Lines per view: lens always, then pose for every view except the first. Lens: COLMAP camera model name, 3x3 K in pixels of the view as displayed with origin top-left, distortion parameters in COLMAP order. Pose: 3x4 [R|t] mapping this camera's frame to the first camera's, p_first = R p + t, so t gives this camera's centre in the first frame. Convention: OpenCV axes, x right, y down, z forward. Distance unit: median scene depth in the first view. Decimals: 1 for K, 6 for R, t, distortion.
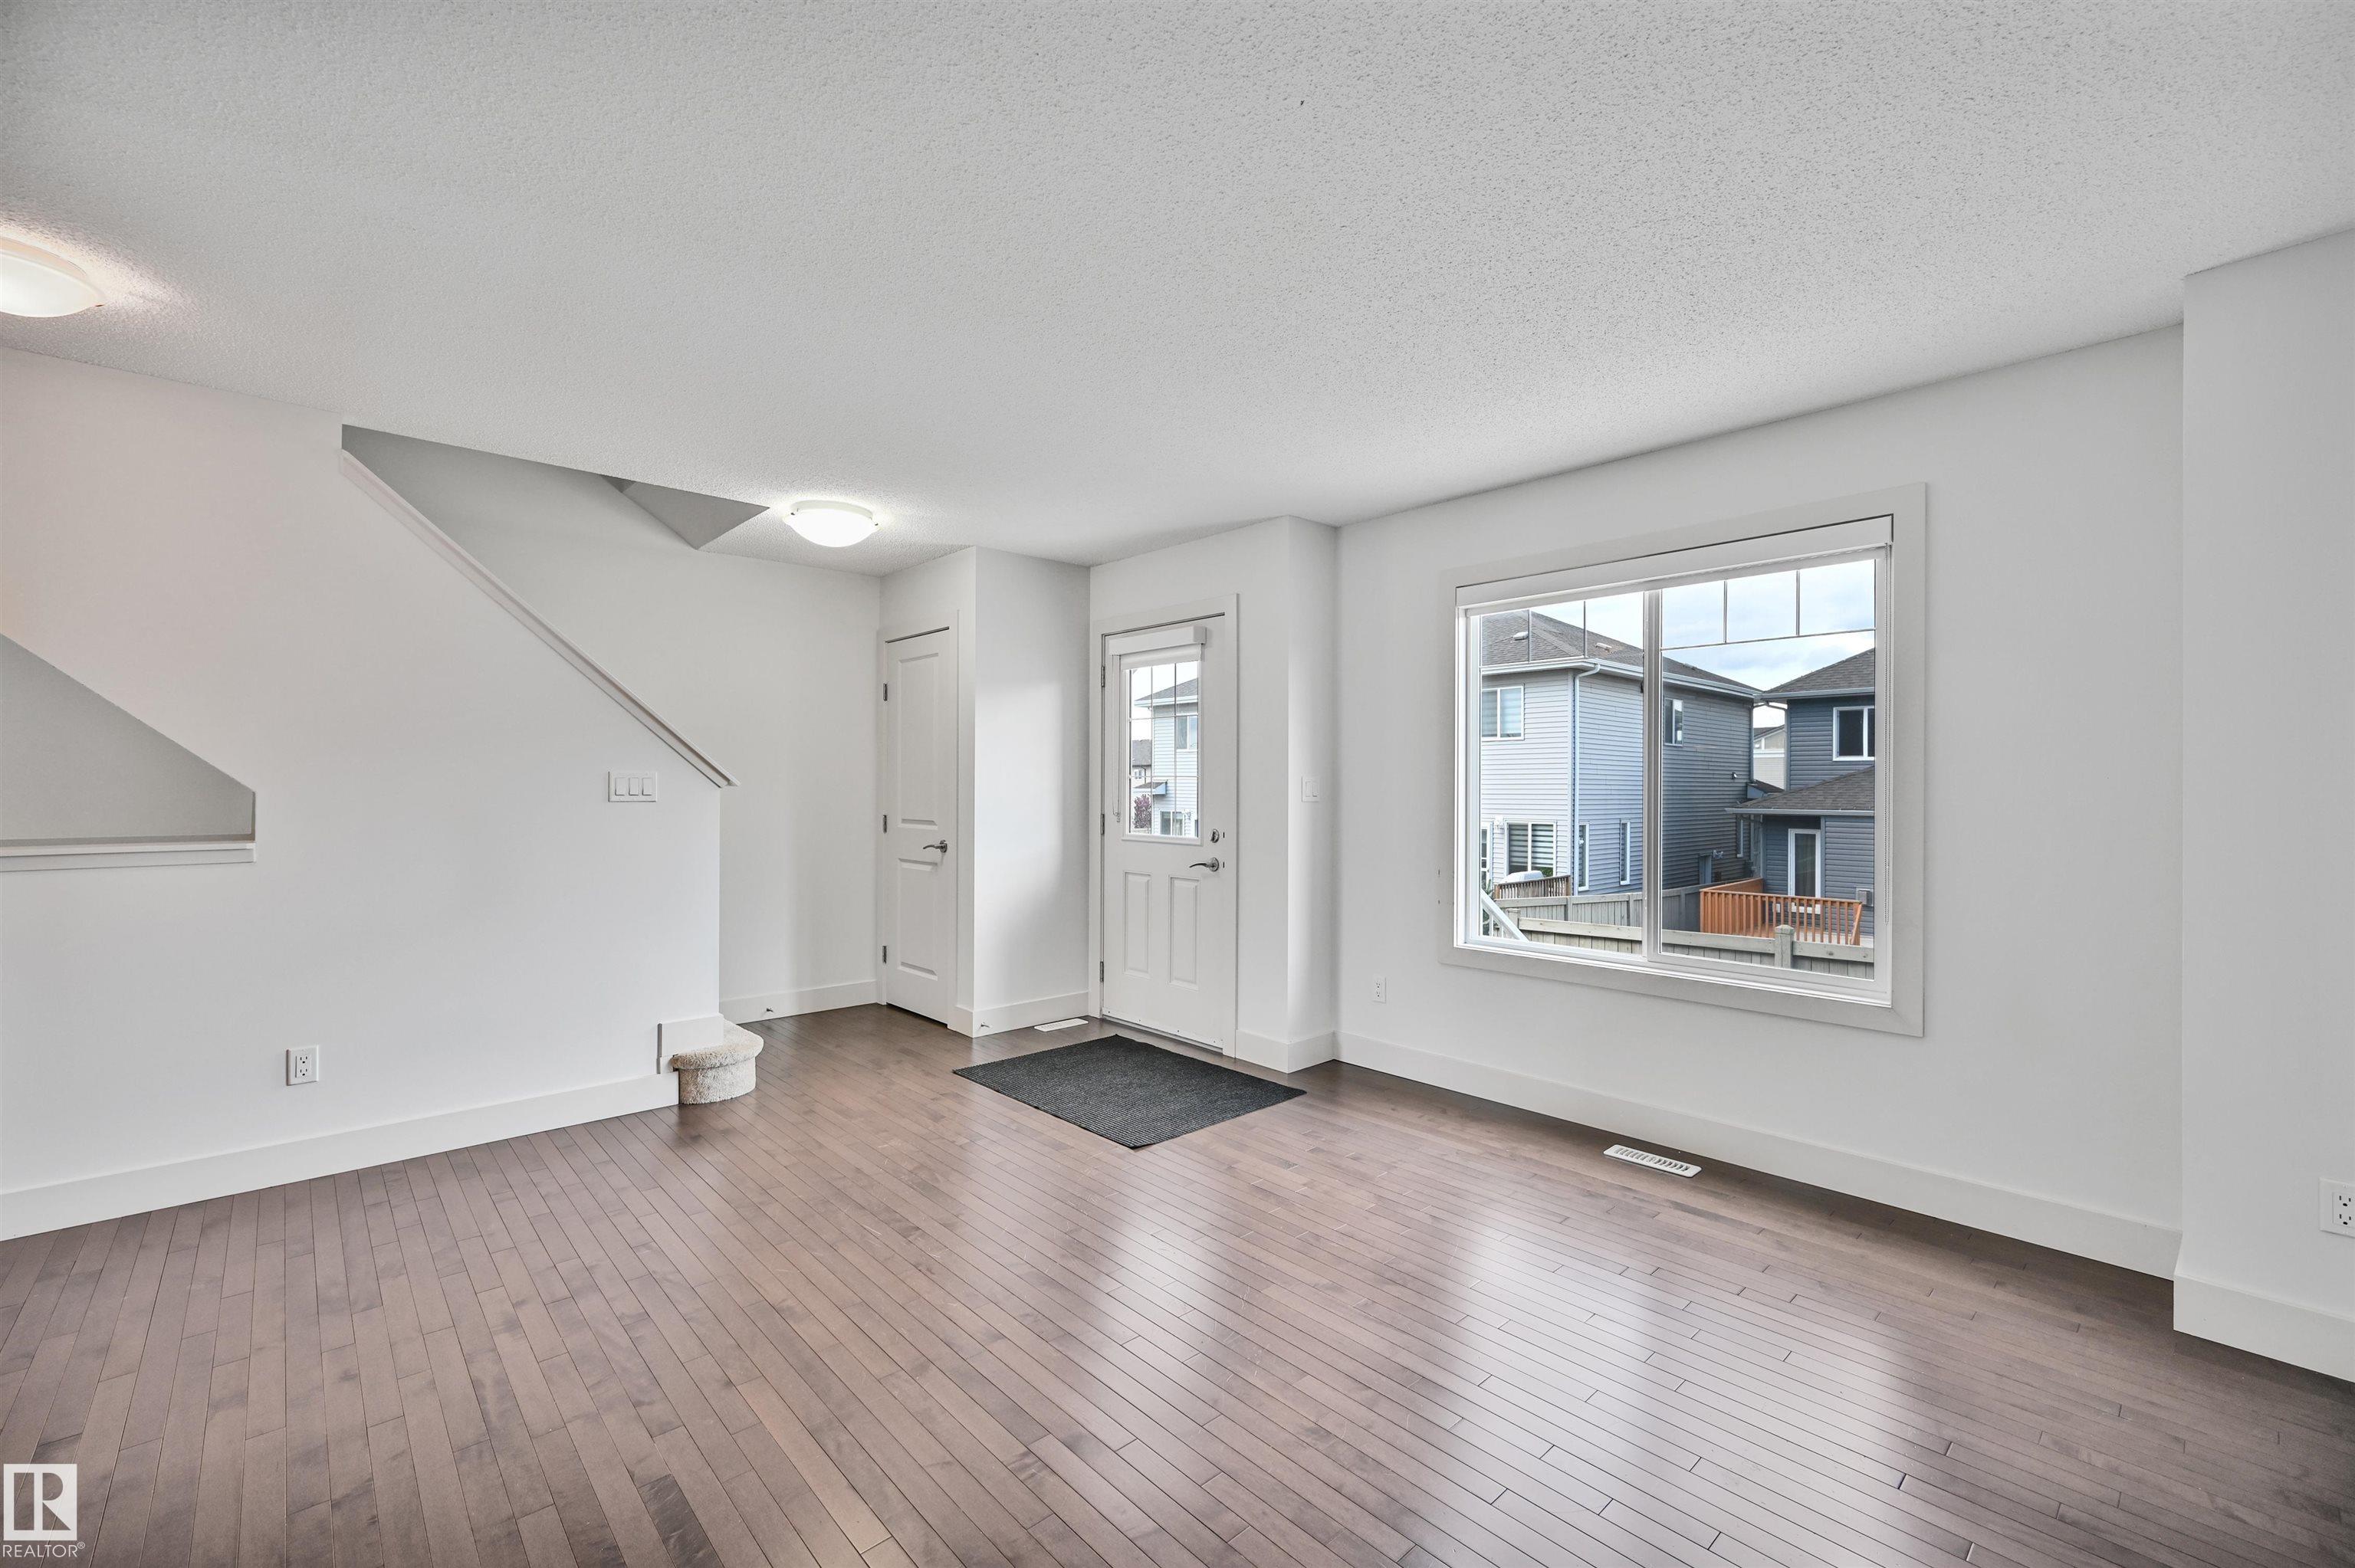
lens RADIAL K [[981.9, 0, 1186.0], [0, 981.9, 787.6], [0, 0, 1]] dist [0.000832, 0.000292]
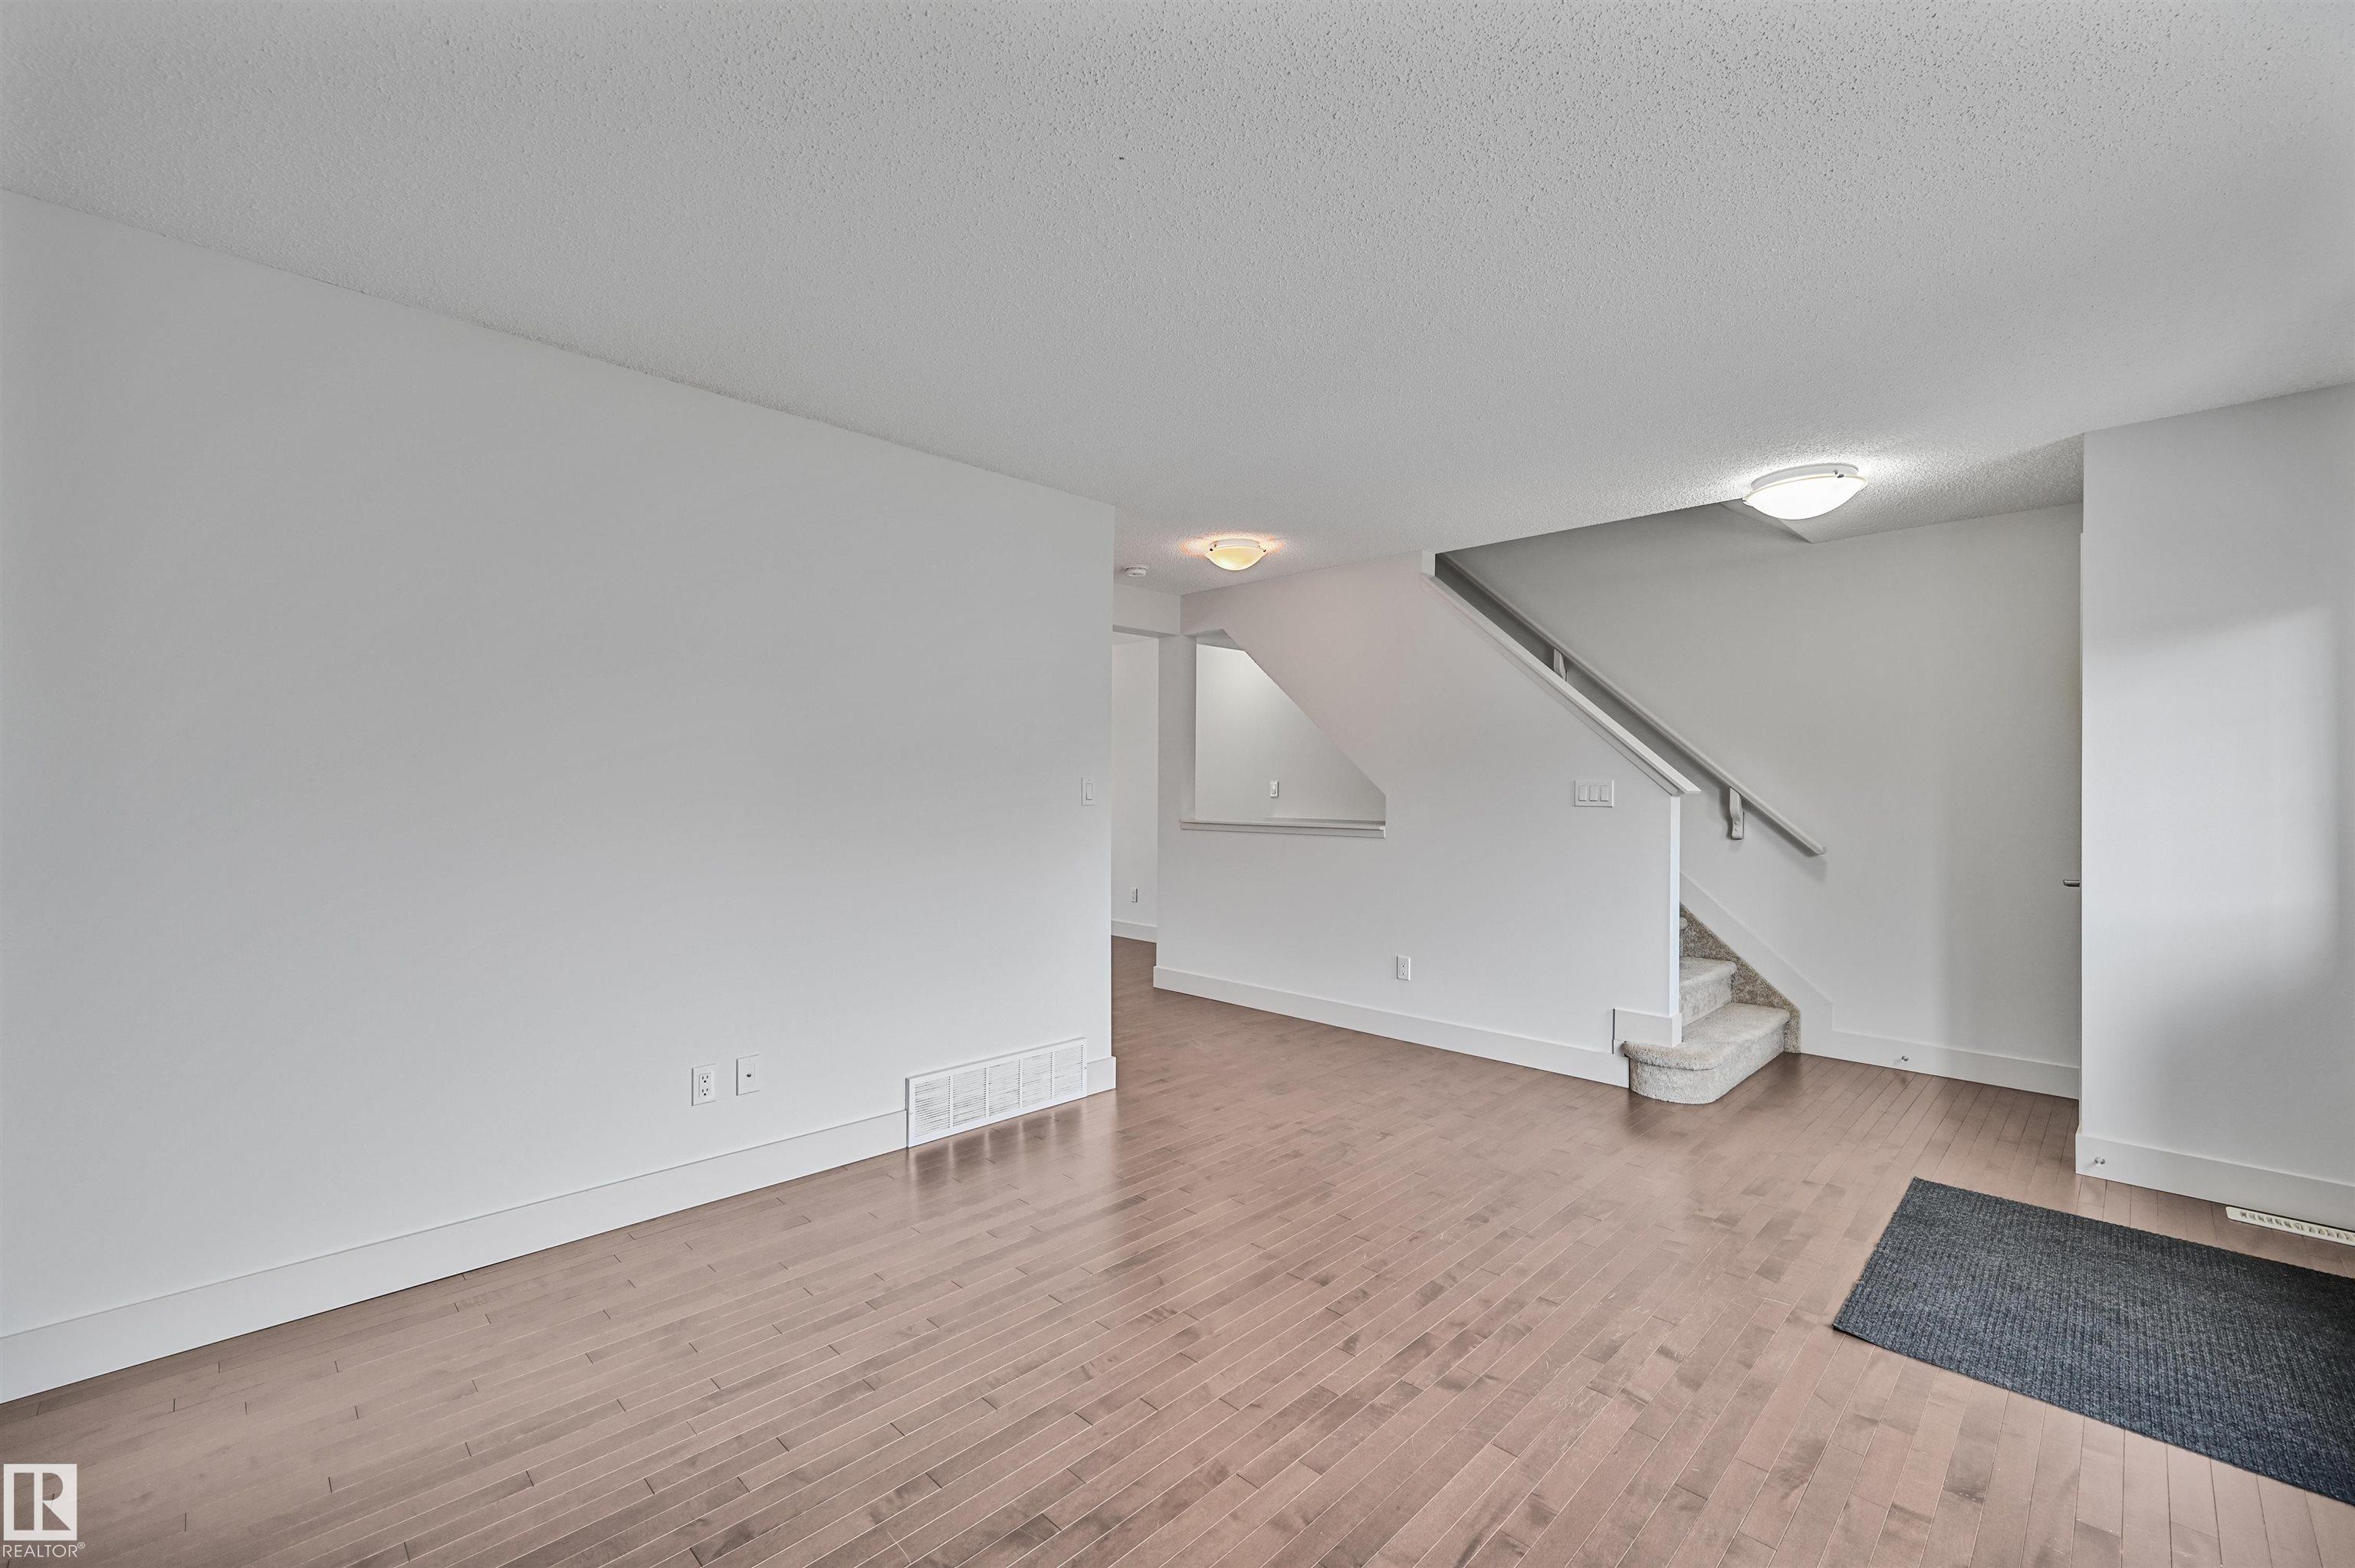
lens RADIAL K [[981.9, 0, 1186.0], [0, 981.9, 787.6], [0, 0, 1]] dist [0.000832, 0.000292]
pose [[0.052194, -0.000769, -0.998637, 0.540004], [-0.008540, 0.999963, -0.001216, -0.002877], [0.998600, 0.008592, 0.052185, 0.457496]]
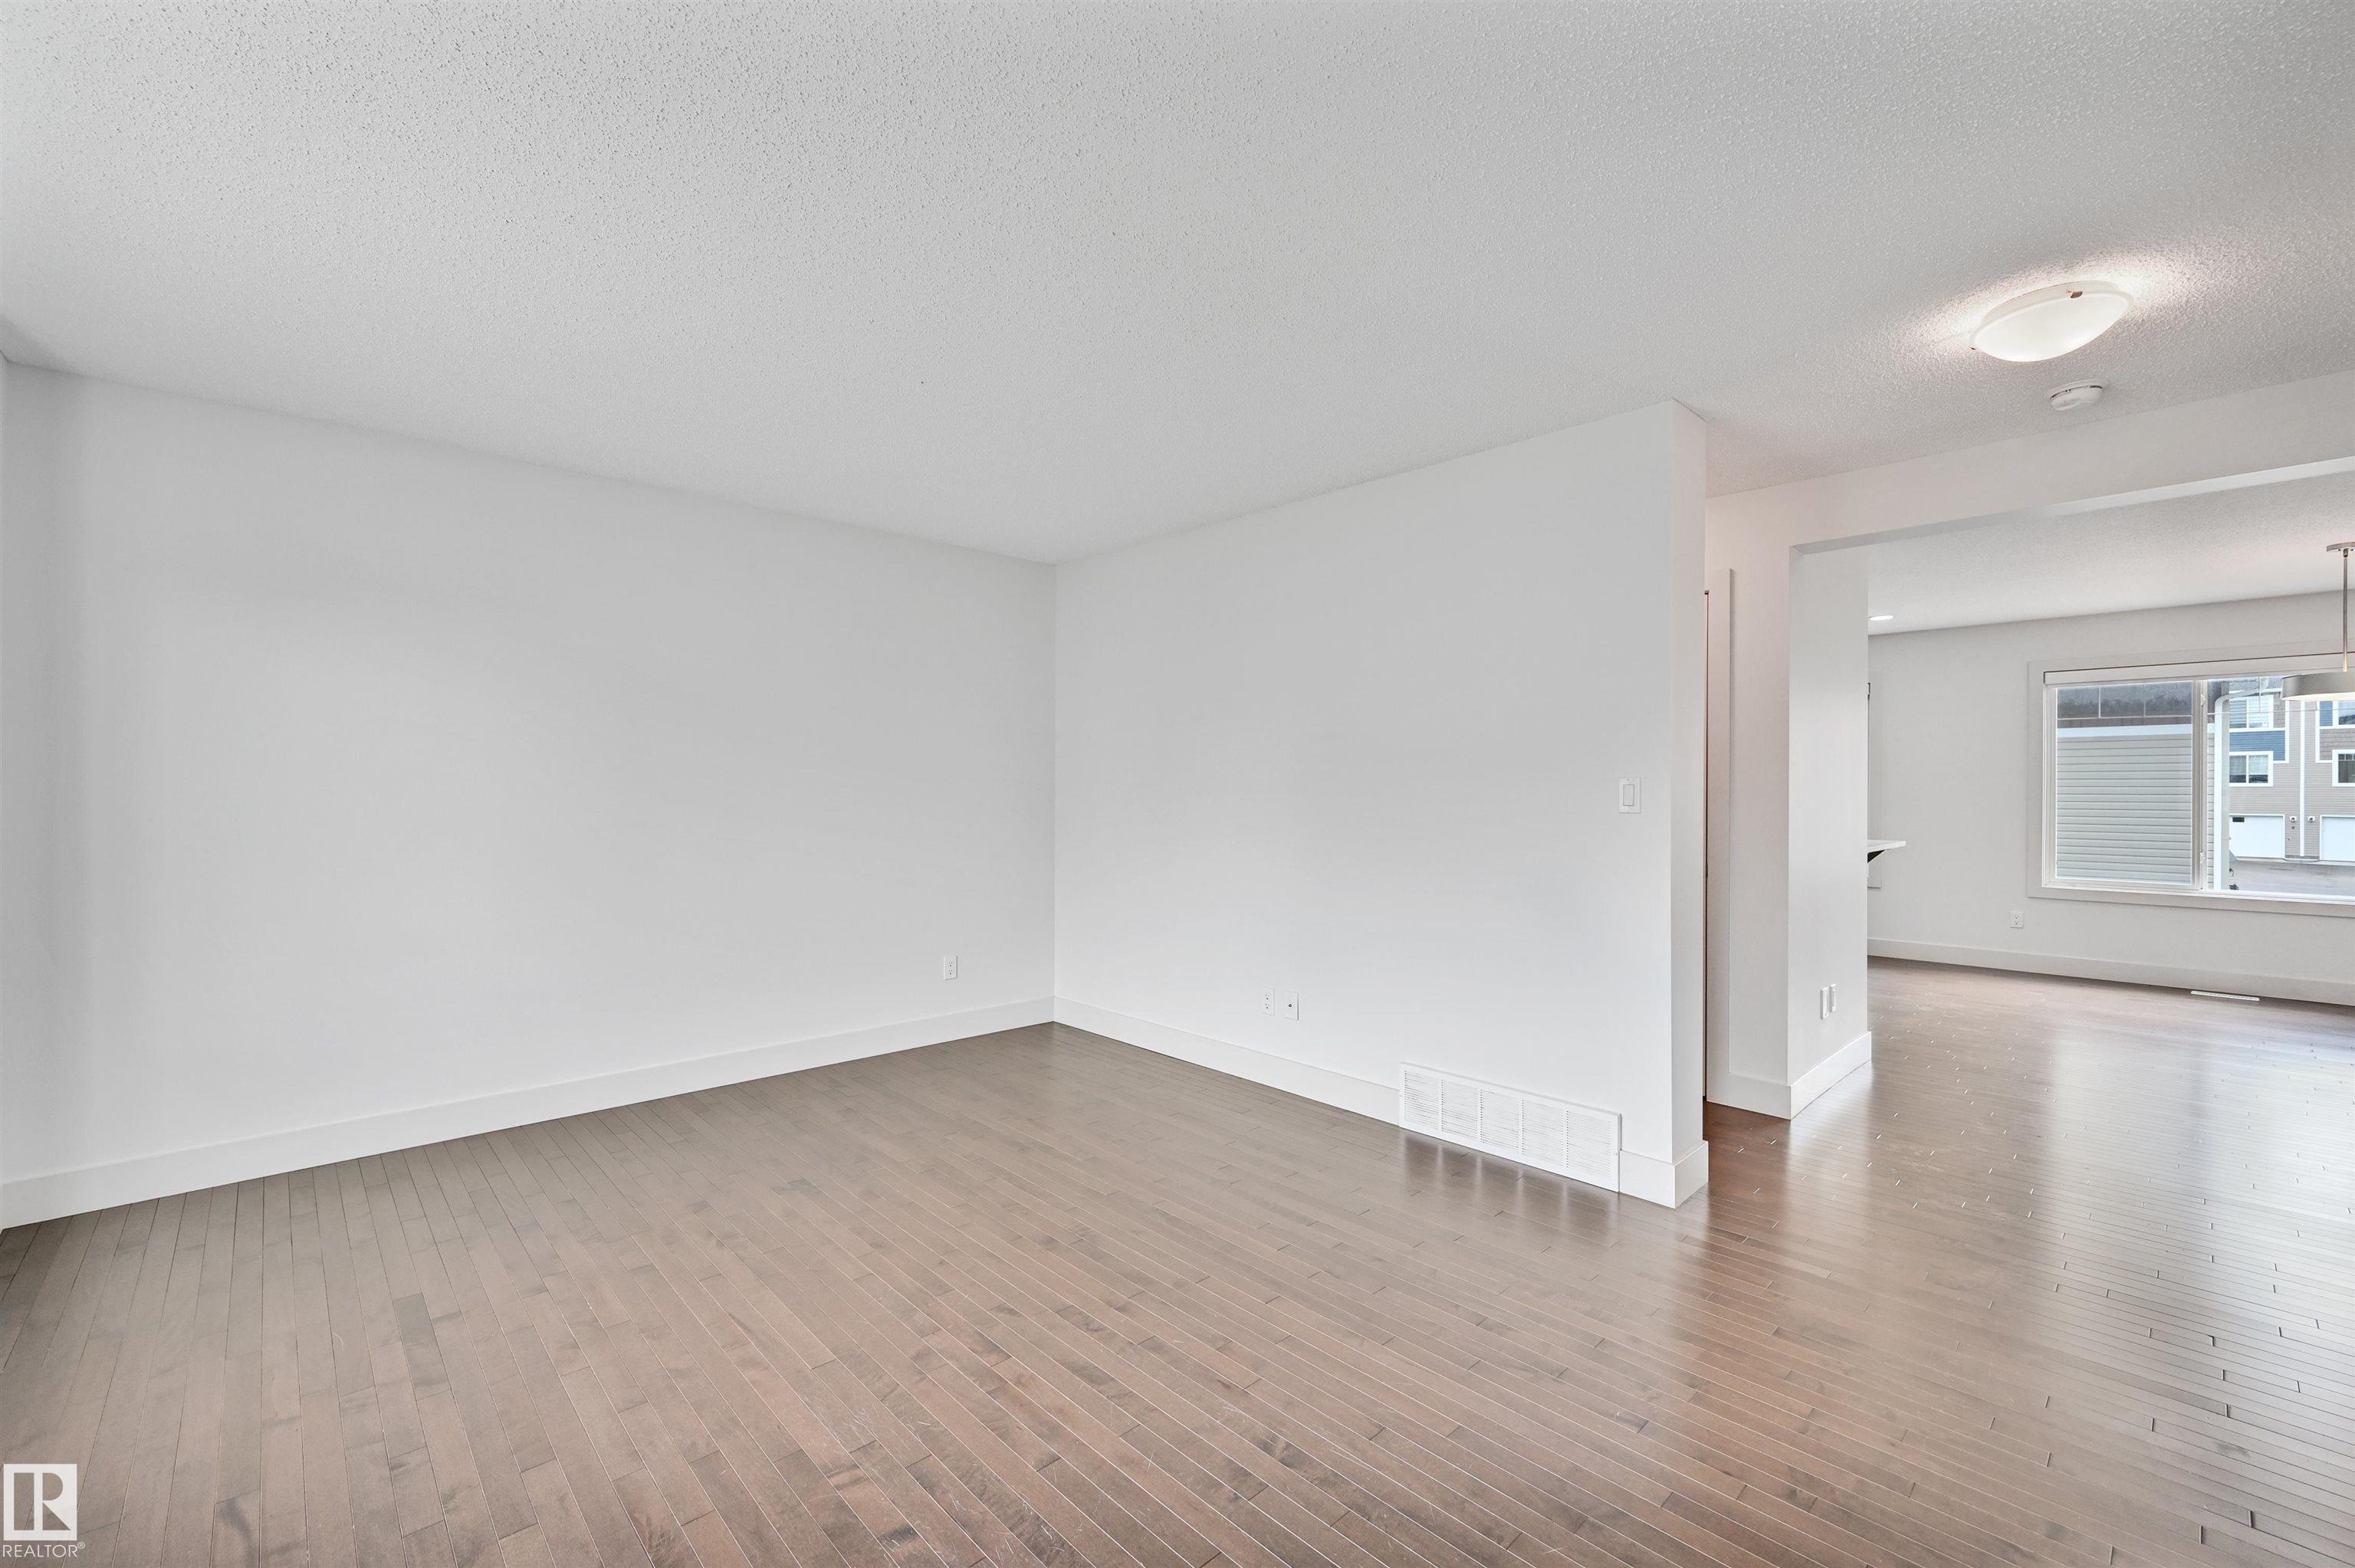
lens RADIAL K [[981.9, 0, 1186.0], [0, 981.9, 787.6], [0, 0, 1]] dist [0.000832, 0.000292]
pose [[-0.999964, -0.001301, -0.008423, -0.146642], [-0.001330, 0.999993, 0.003357, -0.009275], [0.008419, 0.003368, -0.999959, 1.213709]]
